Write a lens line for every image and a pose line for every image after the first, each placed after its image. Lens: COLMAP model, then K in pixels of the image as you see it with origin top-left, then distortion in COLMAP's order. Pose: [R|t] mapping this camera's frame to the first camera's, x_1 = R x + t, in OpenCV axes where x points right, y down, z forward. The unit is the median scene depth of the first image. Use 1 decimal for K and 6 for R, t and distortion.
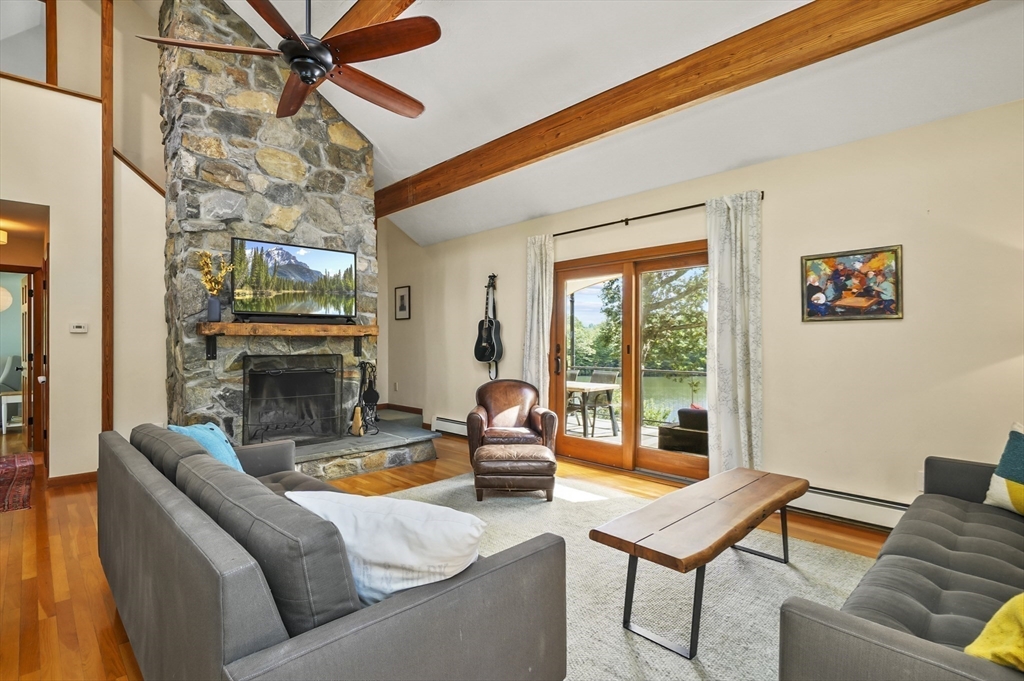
lens RADIAL K [[505.8, 0, 516.3], [0, 505.8, 342.4], [0, 0, 1]] dist [-0.010918, 0.001967]
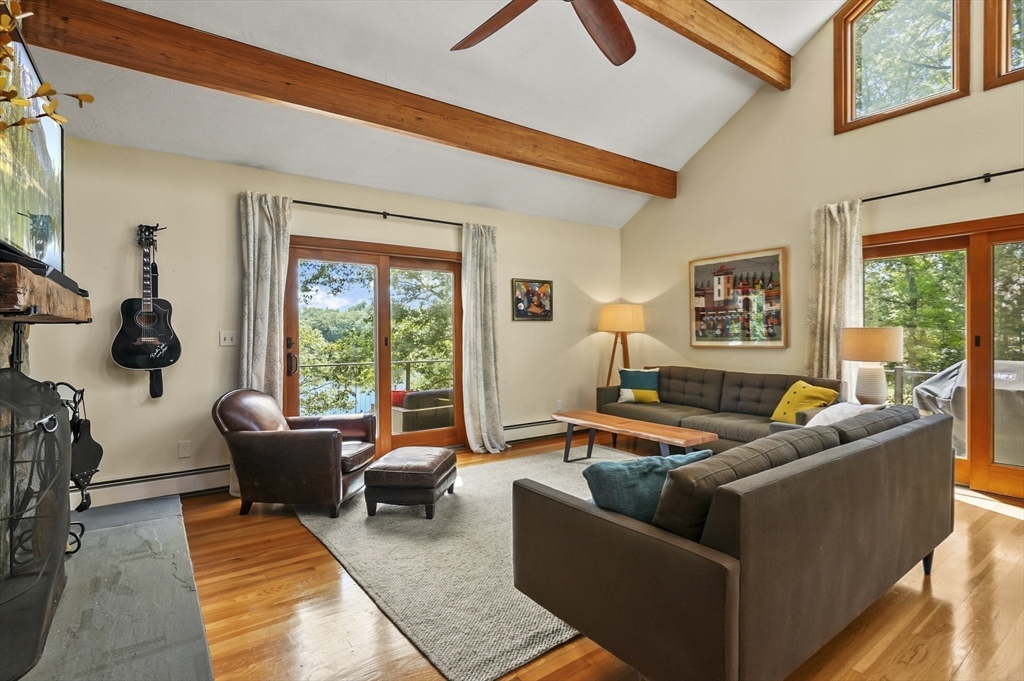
lens RADIAL K [[505.8, 0, 486.1], [0, 505.8, 336.3], [0, 0, 1]] dist [-0.010918, 0.001967]
pose [[0.152685, -0.005780, 0.988258, -1.010056], [0.004568, 0.999976, 0.005143, -0.000649], [-0.988264, 0.003730, 0.152708, 0.865164]]
